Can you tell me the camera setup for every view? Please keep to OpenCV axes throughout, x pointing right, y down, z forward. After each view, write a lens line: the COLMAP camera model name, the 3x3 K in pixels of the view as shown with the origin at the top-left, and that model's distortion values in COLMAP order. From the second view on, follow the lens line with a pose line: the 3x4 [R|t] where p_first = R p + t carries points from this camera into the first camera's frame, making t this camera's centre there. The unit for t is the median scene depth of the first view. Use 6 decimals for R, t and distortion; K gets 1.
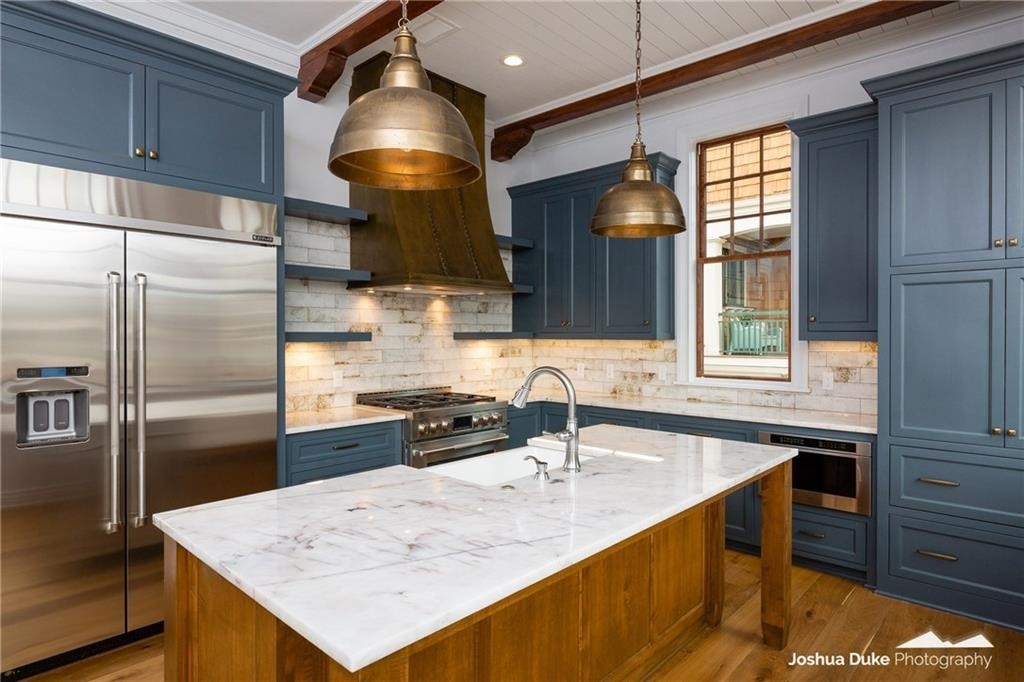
lens RADIAL K [[578.9, 0, 517.6], [0, 578.9, 332.2], [0, 0, 1]] dist [0.004102, -0.001148]
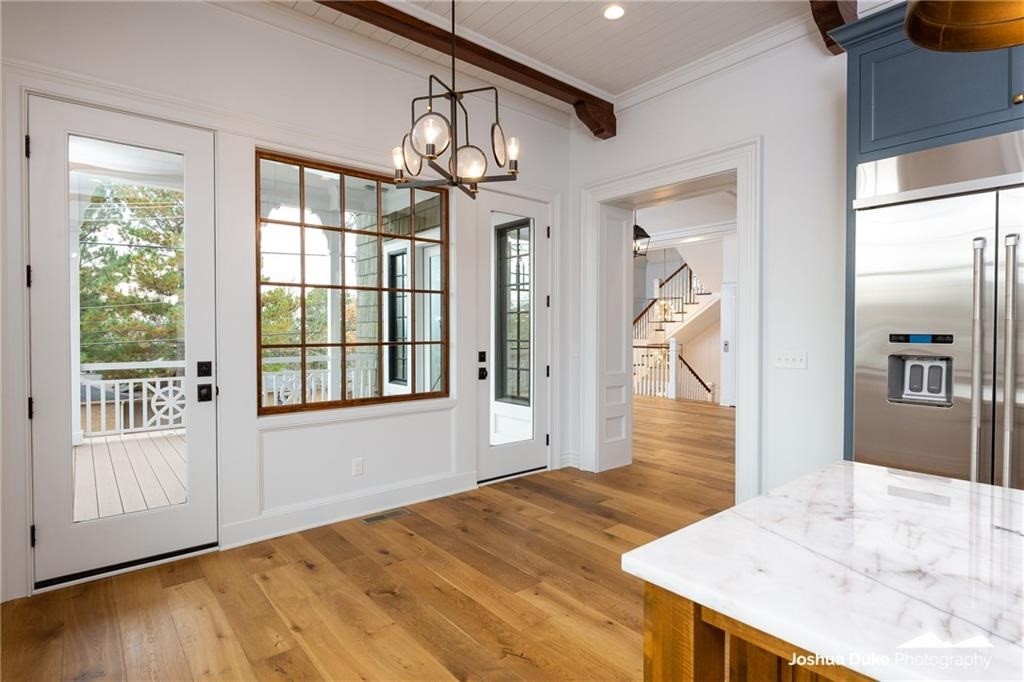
lens RADIAL K [[530.2, 0, 512.2], [0, 530.2, 340.4], [0, 0, 1]] dist [-0.003401, 0.000392]
pose [[-0.131733, 0.021079, -0.991061, 0.064373], [0.001878, 0.999777, 0.021015, 0.010769], [0.991284, 0.000907, -0.131743, 0.079867]]
